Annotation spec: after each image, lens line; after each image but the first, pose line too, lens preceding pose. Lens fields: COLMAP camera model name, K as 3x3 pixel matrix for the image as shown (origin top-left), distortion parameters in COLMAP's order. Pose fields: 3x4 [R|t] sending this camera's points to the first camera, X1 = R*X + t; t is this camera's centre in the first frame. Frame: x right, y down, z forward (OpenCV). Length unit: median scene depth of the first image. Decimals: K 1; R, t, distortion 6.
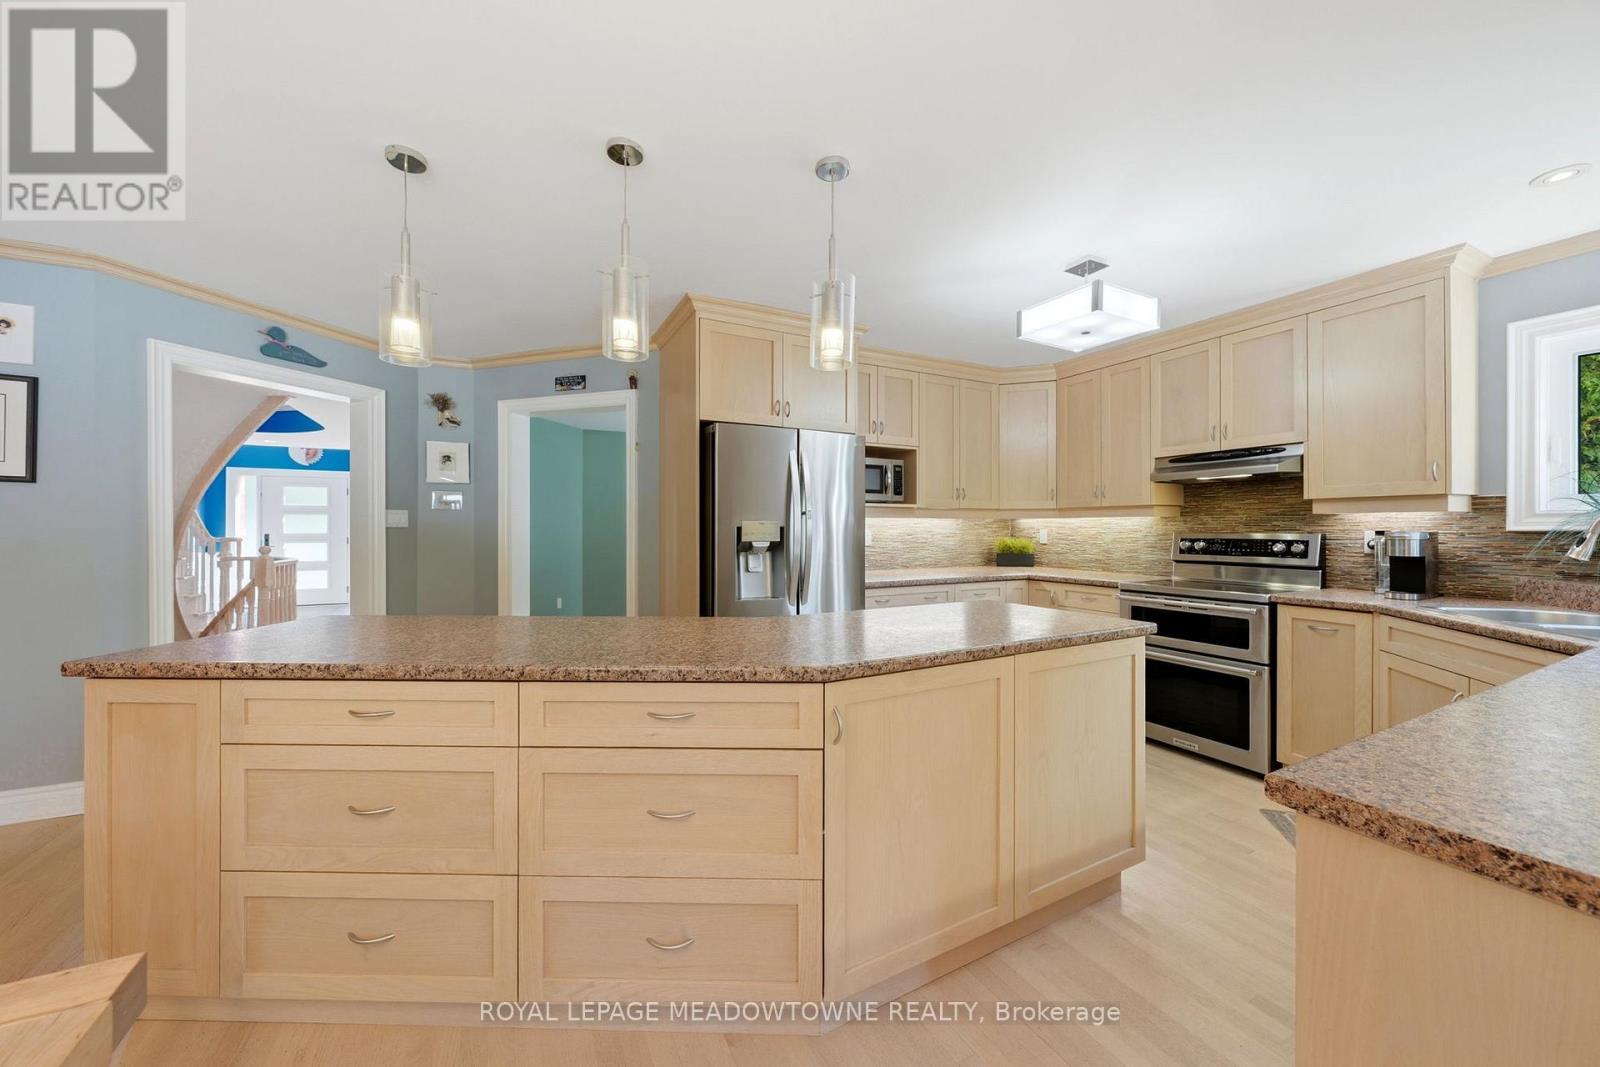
lens RADIAL K [[569.2, 0, 800.0], [0, 569.2, 533.5], [0, 0, 1]] dist [-0.000385, -0.000046]
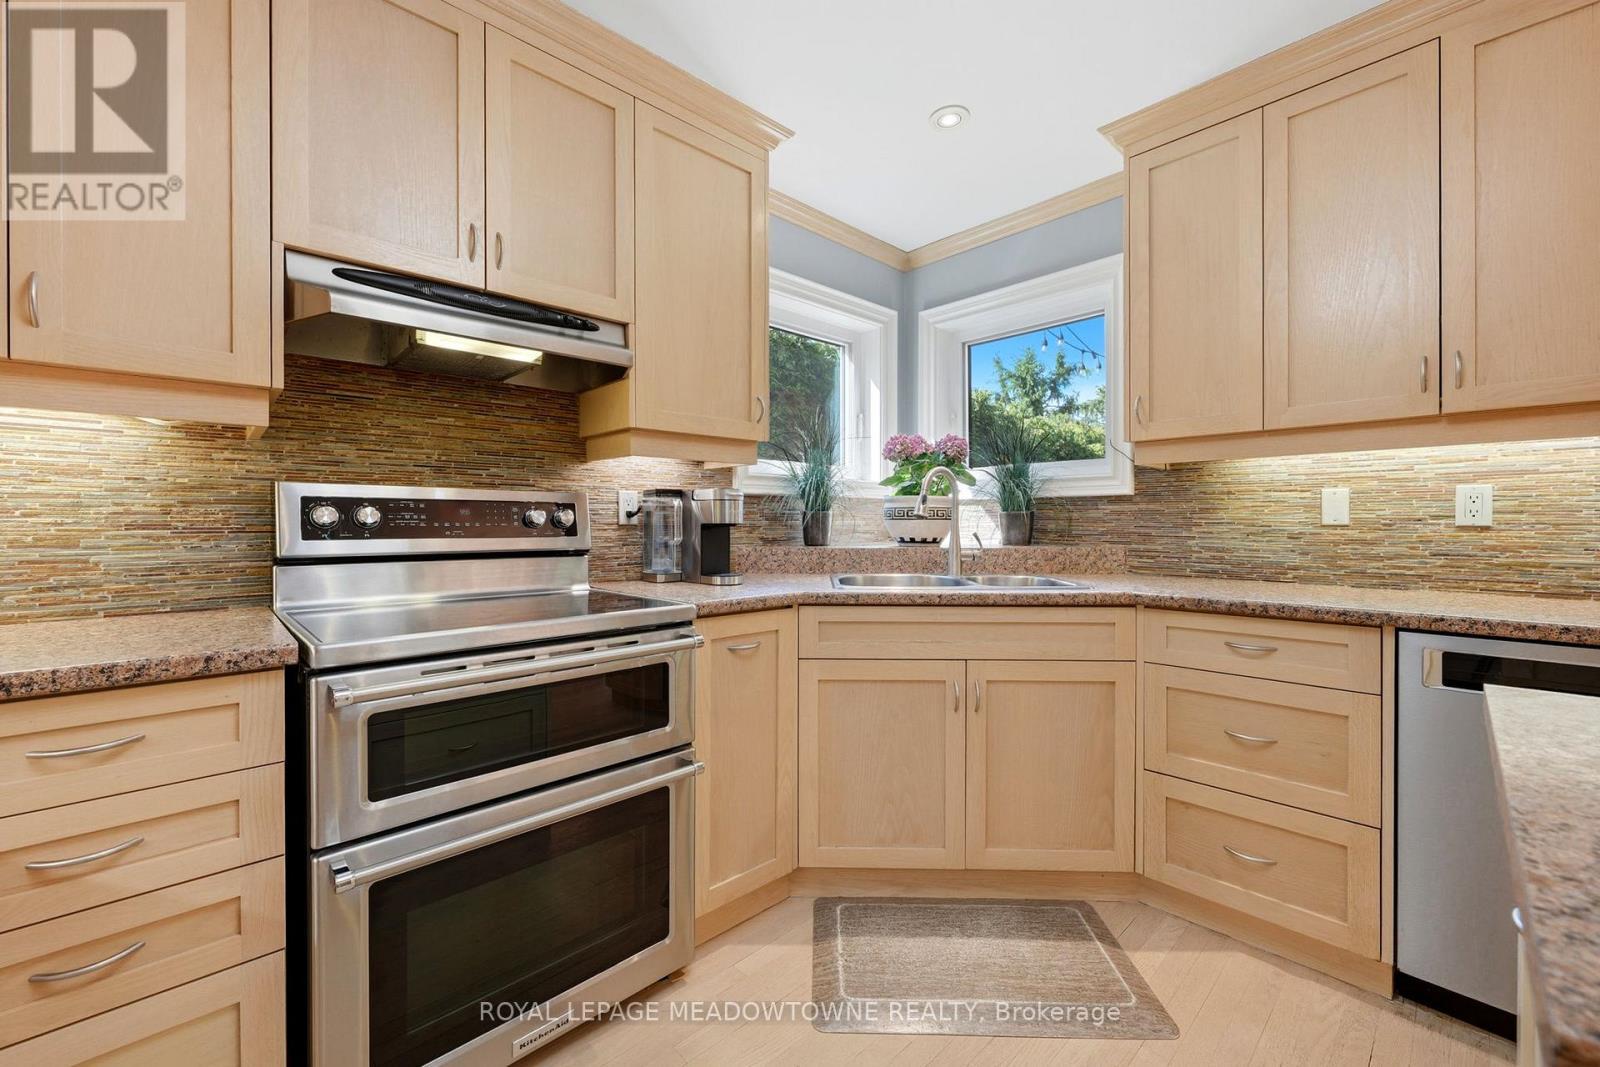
lens RADIAL K [[638.7, 0, 800.1], [0, 638.7, 525.4], [0, 0, 1]] dist [-0.000902, 0.000021]
pose [[-0.272388, -0.004133, 0.962179, 0.228285], [0.008422, 0.999942, 0.006679, 0.031851], [-0.962151, 0.009923, -0.272337, 0.971858]]
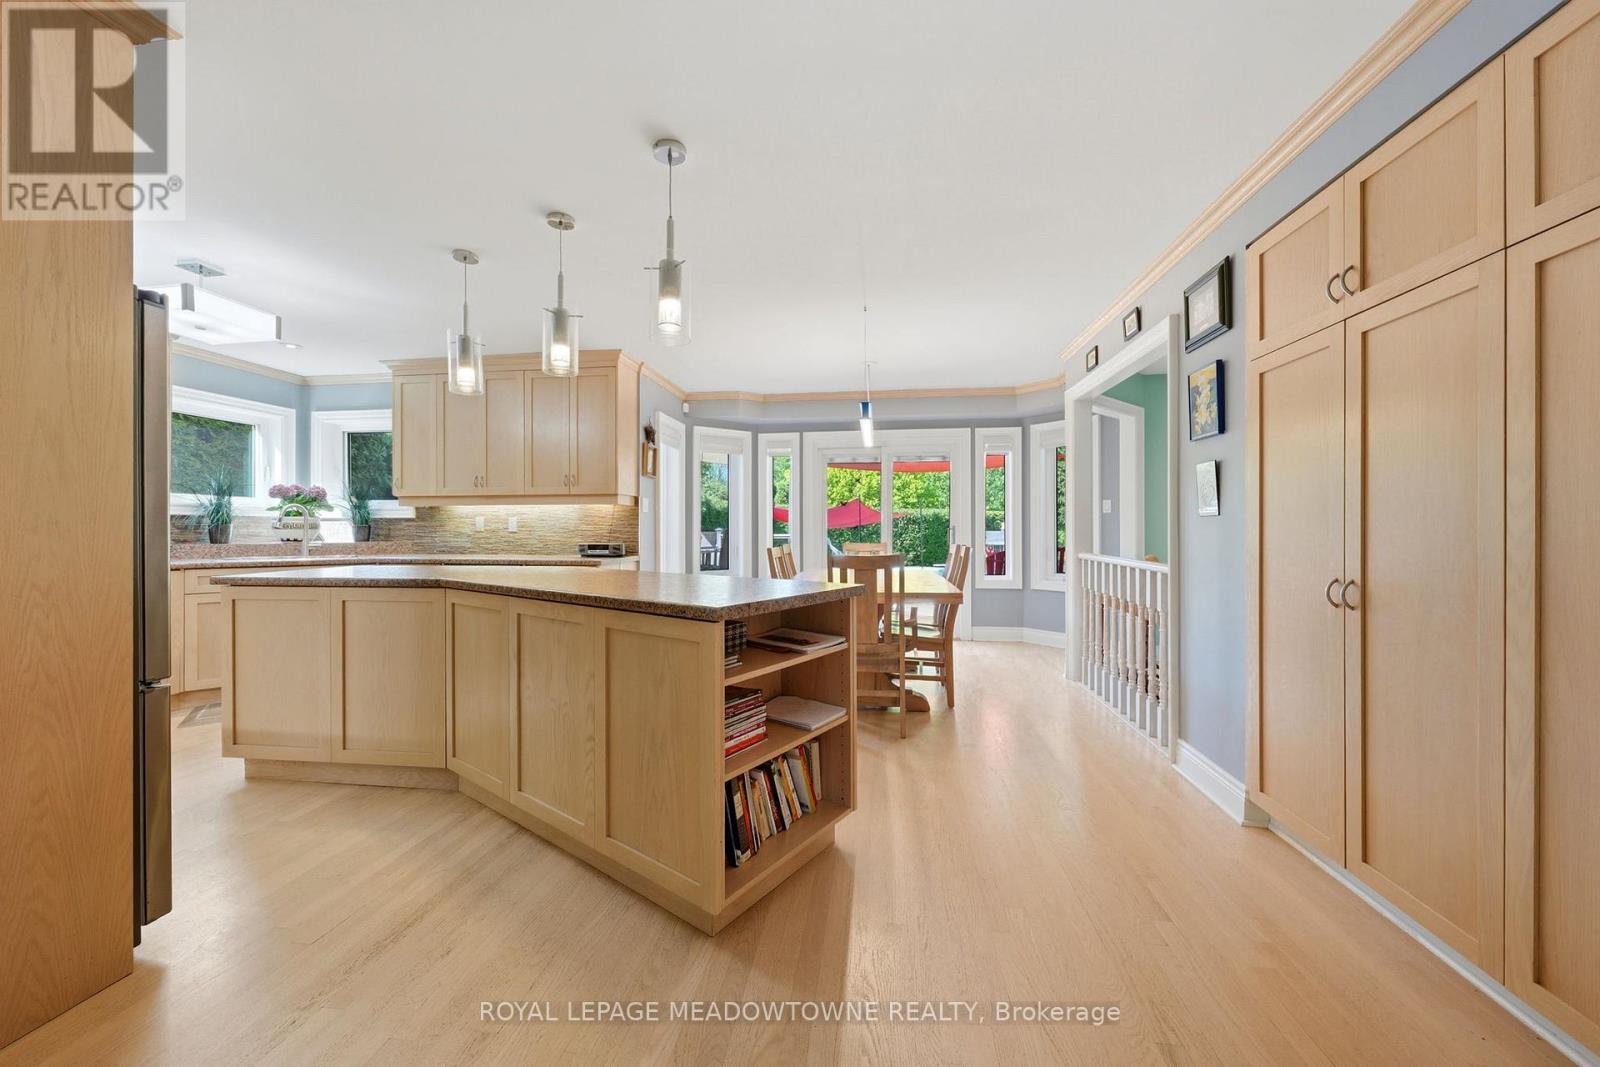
lens RADIAL K [[569.2, 0, 800.0], [0, 569.2, 533.5], [0, 0, 1]] dist [-0.000385, -0.000046]
pose [[-0.814508, -0.002992, 0.580144, -0.858048], [0.005540, 0.999901, 0.012935, 0.030831], [-0.580126, 0.013750, -0.814411, 1.021755]]
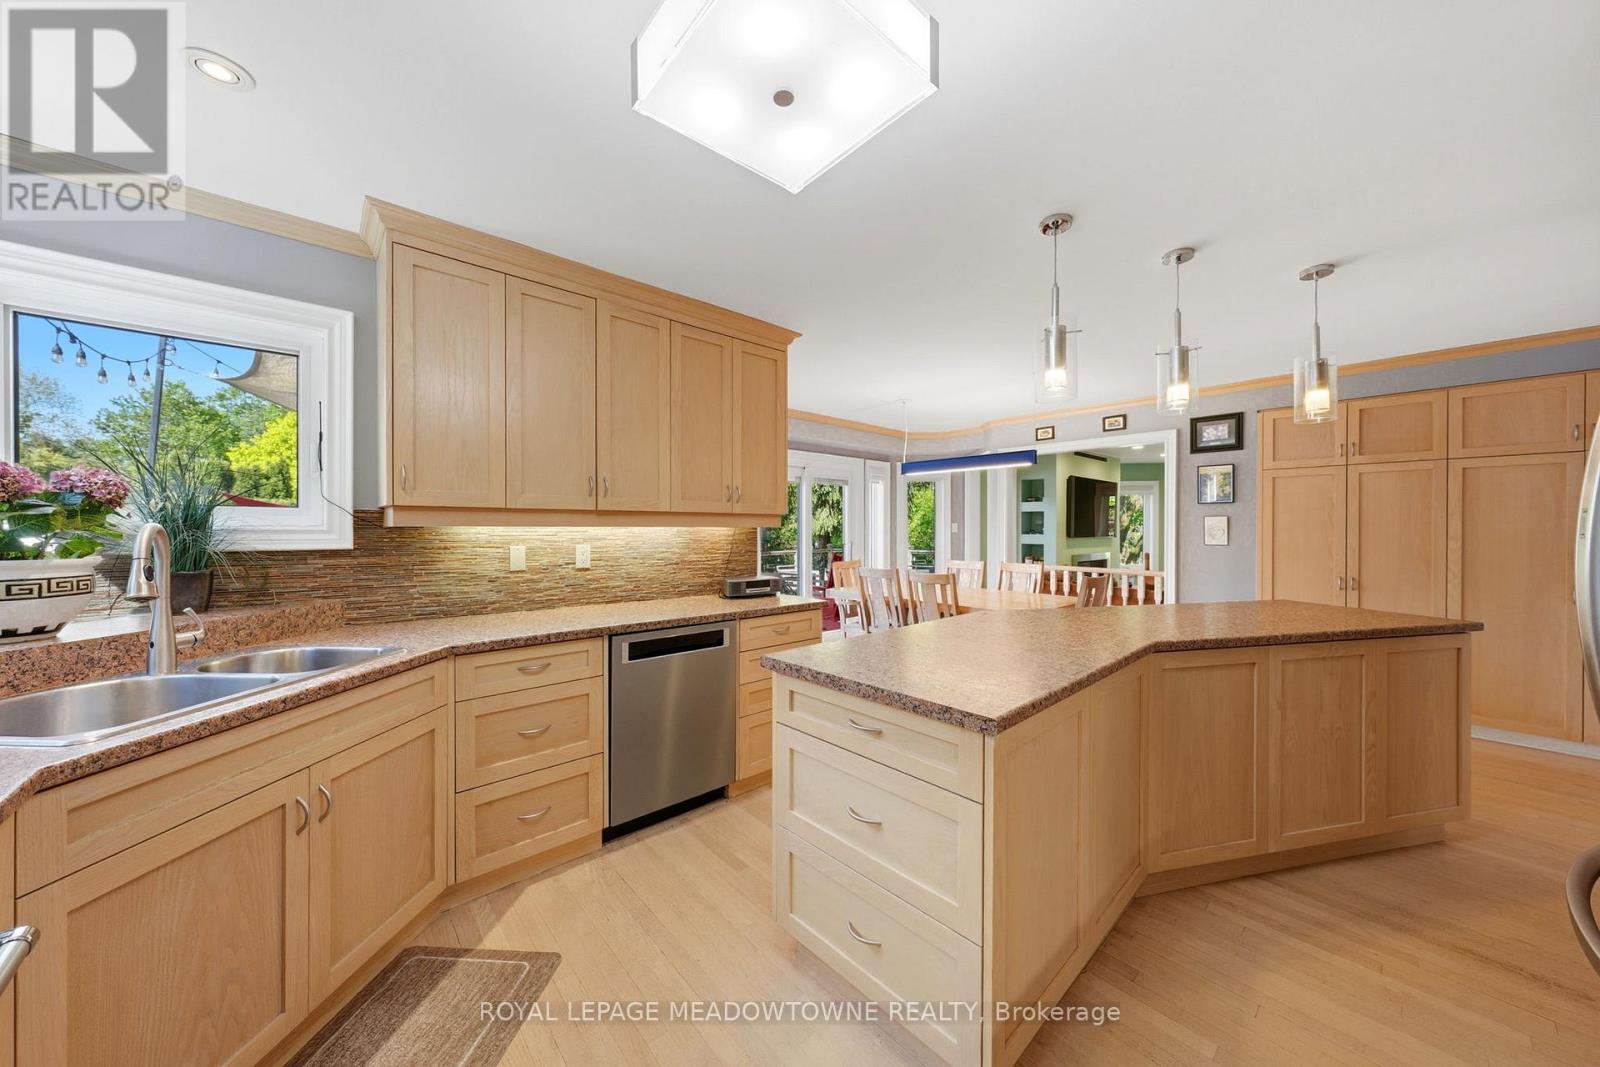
lens RADIAL K [[543.7, 0, 800.0], [0, 543.7, 533.5], [0, 0, 1]] dist [0.000442, -0.000187]
pose [[-0.972057, 0.001051, -0.234742, 0.473888], [-0.002082, 0.999912, 0.013098, -0.025201], [0.234735, 0.013221, -0.971969, 1.159674]]
